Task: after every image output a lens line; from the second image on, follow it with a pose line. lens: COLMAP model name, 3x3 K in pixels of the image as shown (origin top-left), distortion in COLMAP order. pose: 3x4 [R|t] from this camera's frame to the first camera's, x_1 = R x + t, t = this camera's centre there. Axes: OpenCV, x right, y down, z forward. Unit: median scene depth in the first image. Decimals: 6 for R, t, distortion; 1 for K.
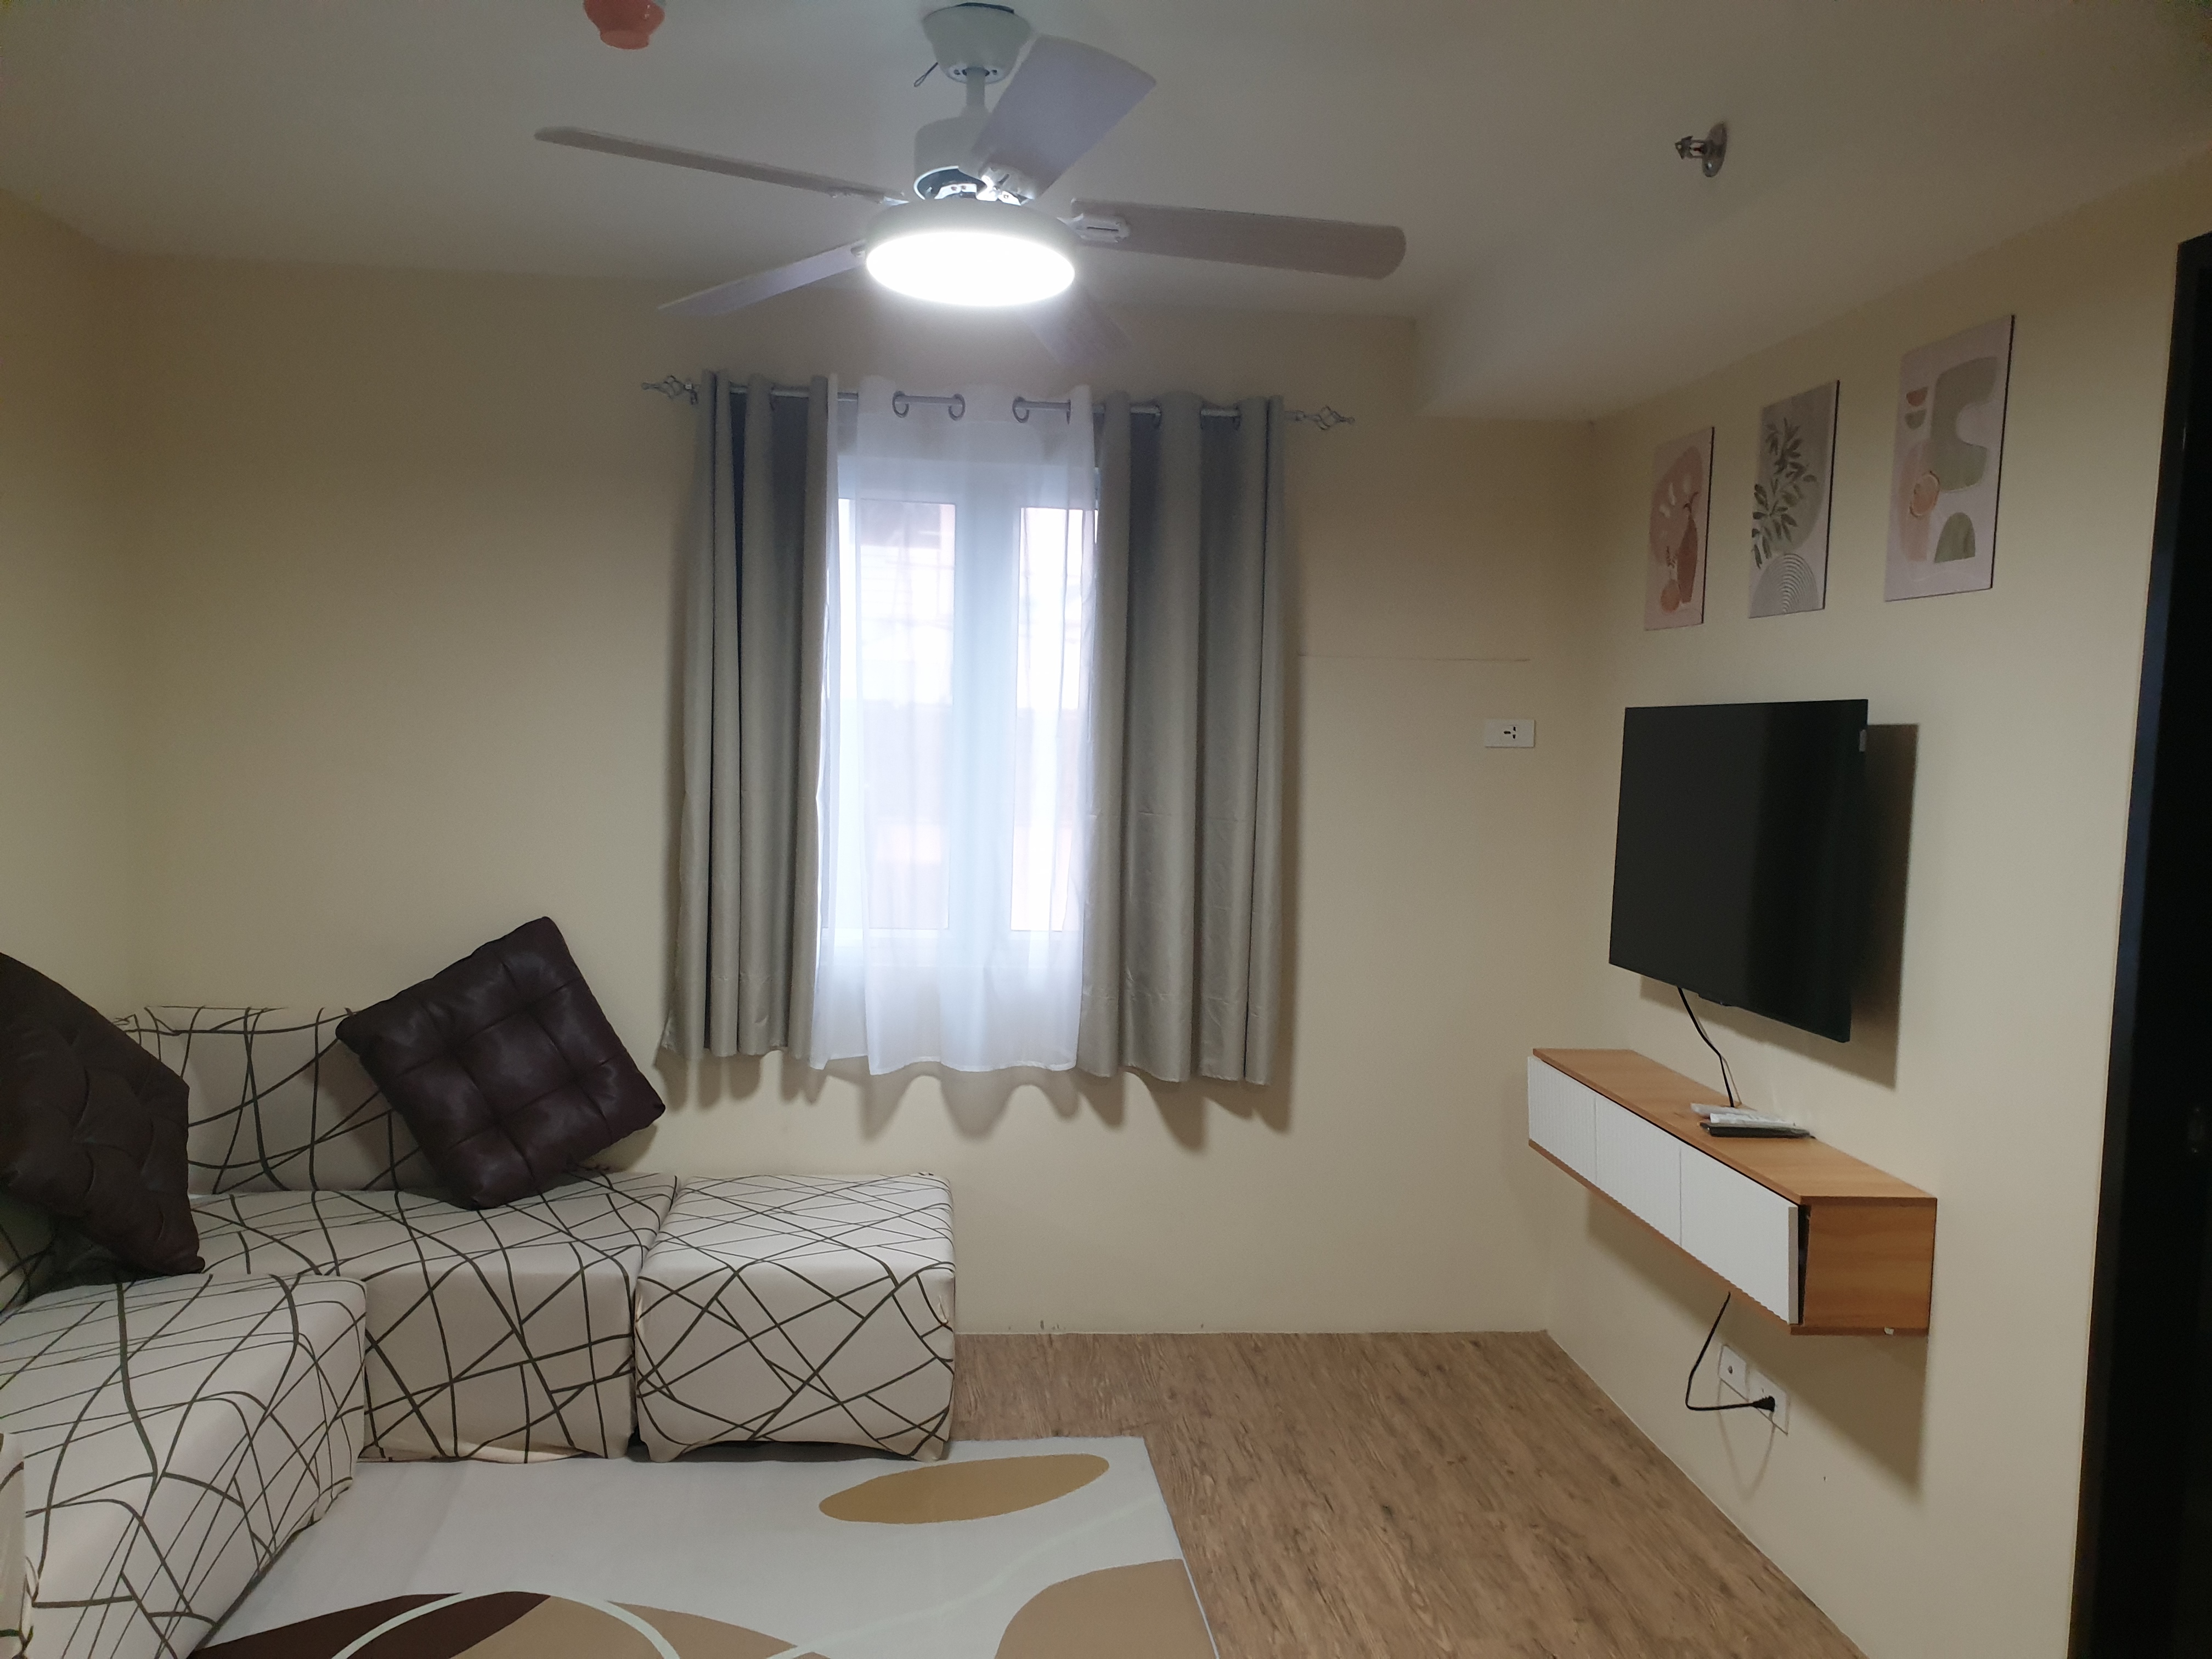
lens RADIAL K [[1738.8, 0, 1106.0], [0, 1738.8, 829.5], [0, 0, 1]] dist [0.039986, -0.000658]
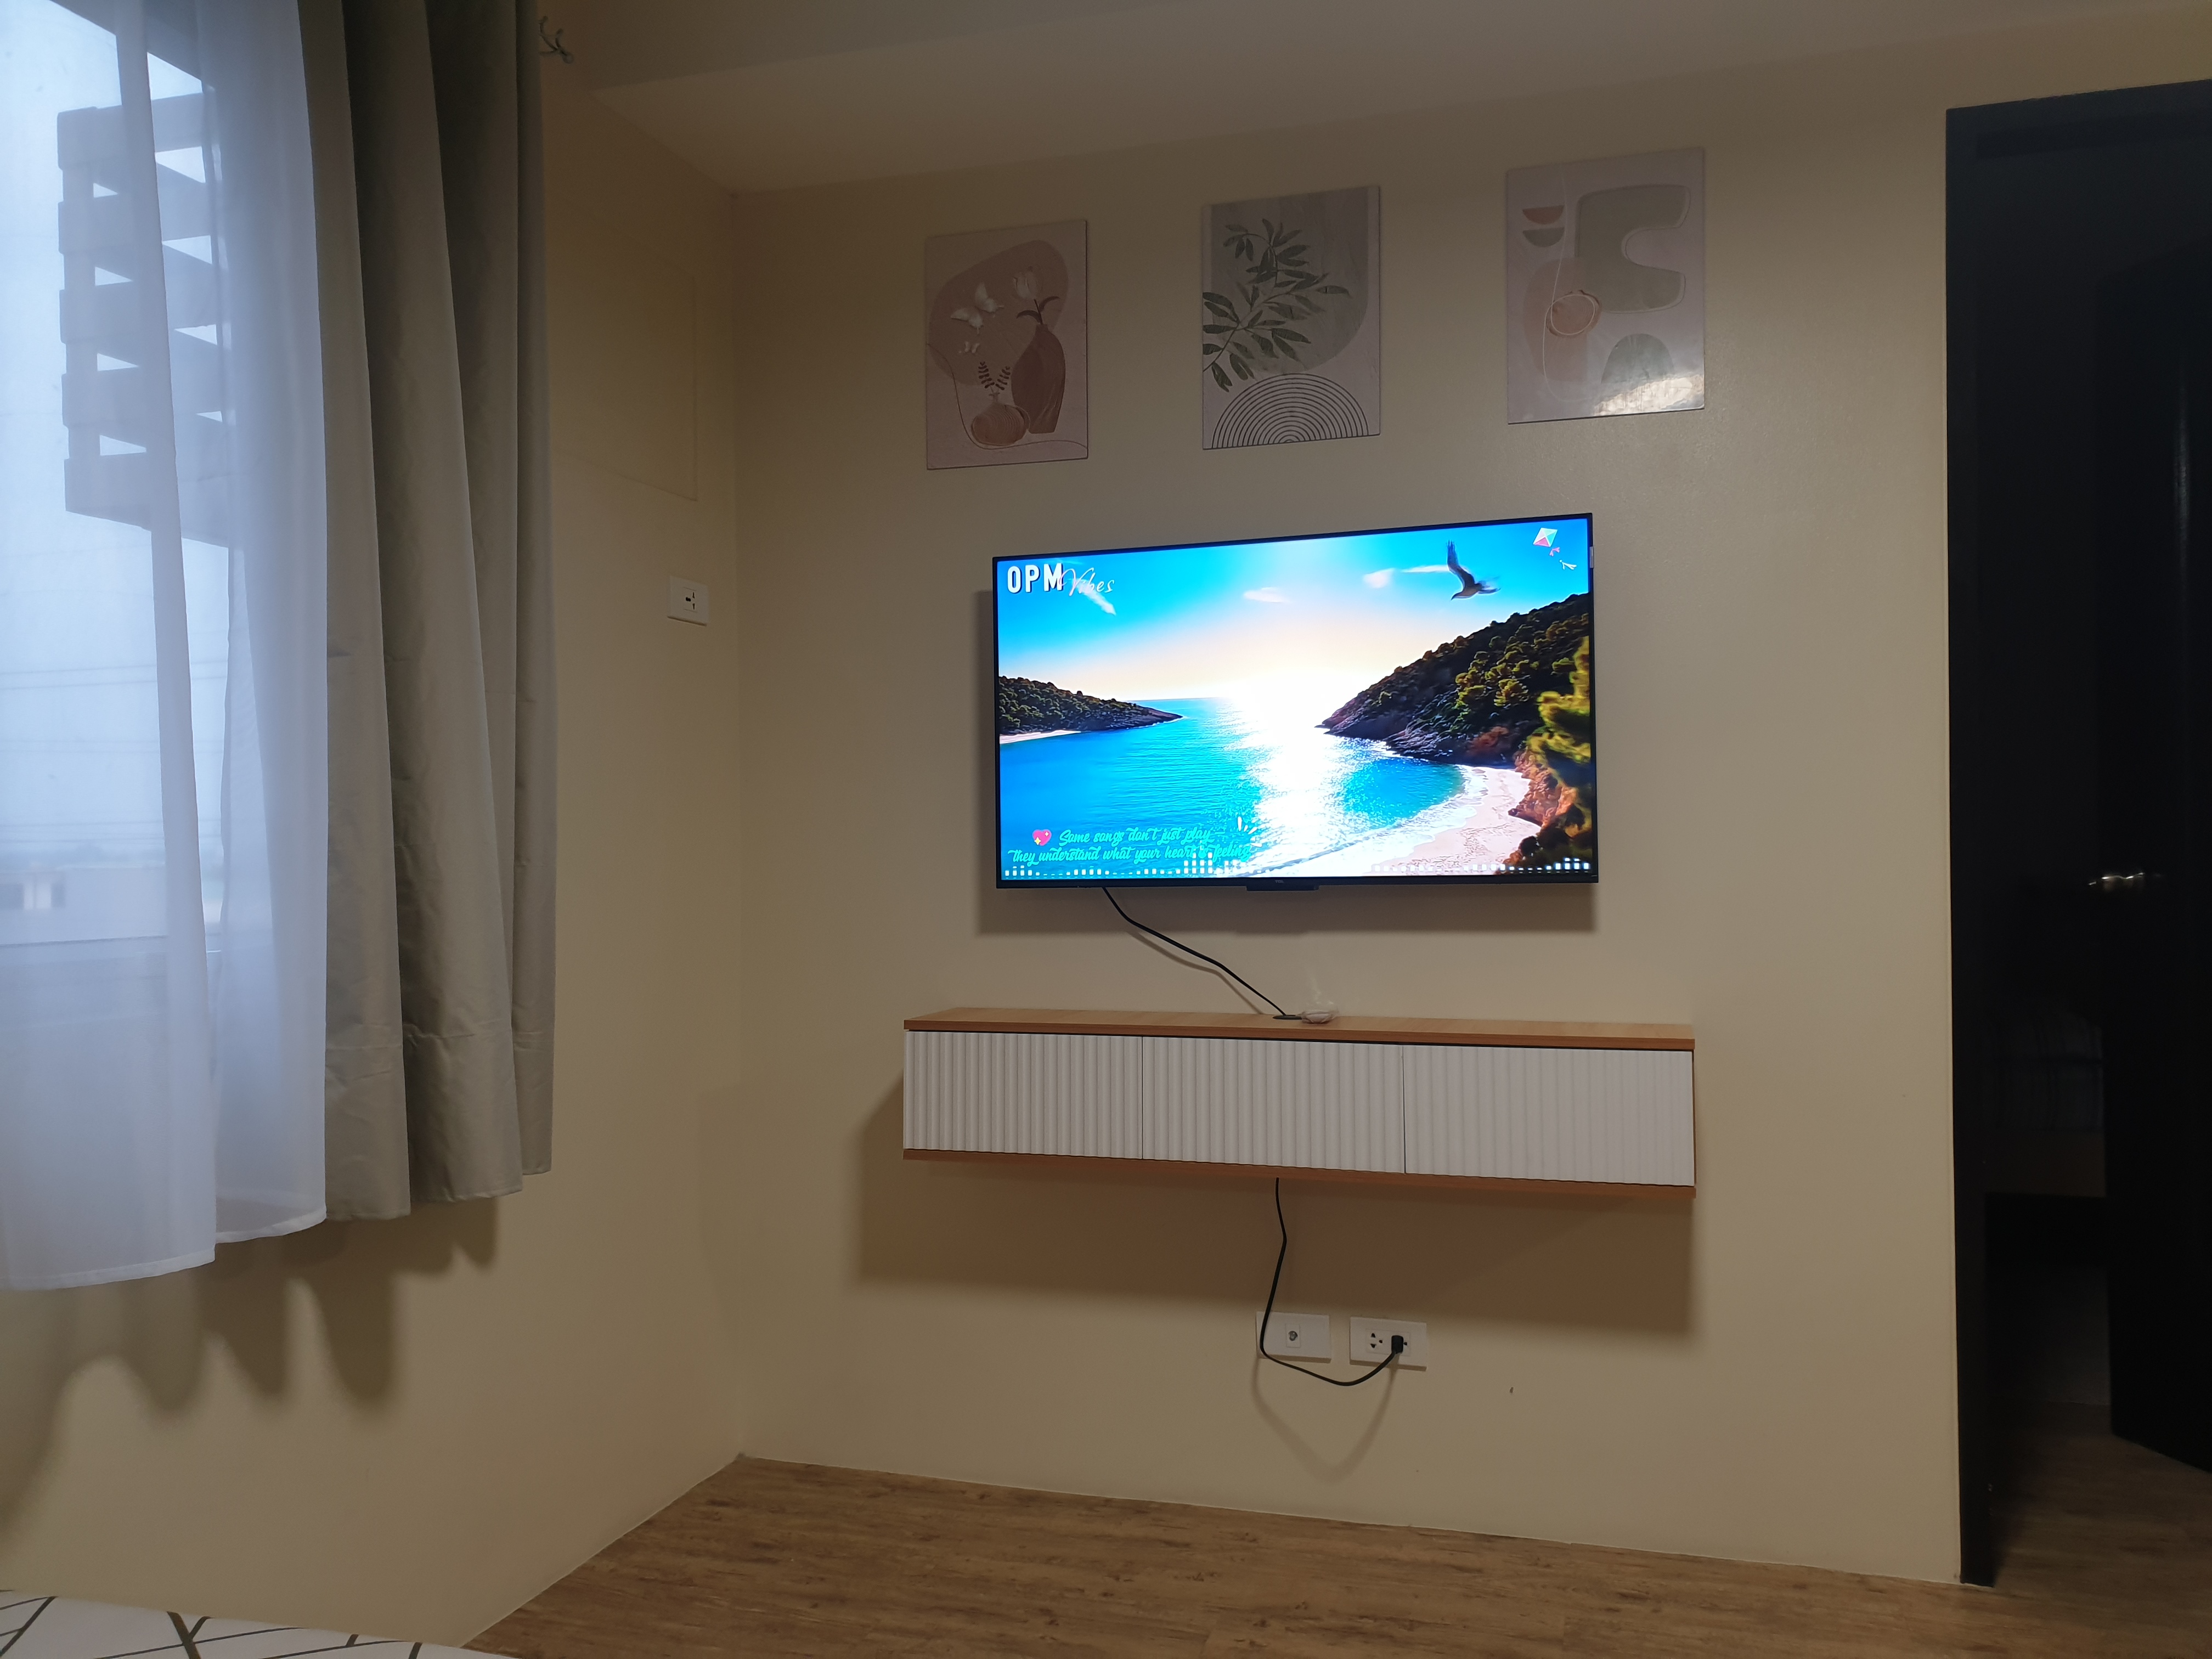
lens RADIAL K [[1738.8, 0, 1106.0], [0, 1738.8, 829.5], [0, 0, 1]] dist [0.039986, -0.000658]
pose [[0.380846, -0.017378, 0.924475, -0.442102], [0.073660, 0.997216, -0.011599, 0.070657], [-0.921700, 0.072515, 0.381066, 0.746985]]
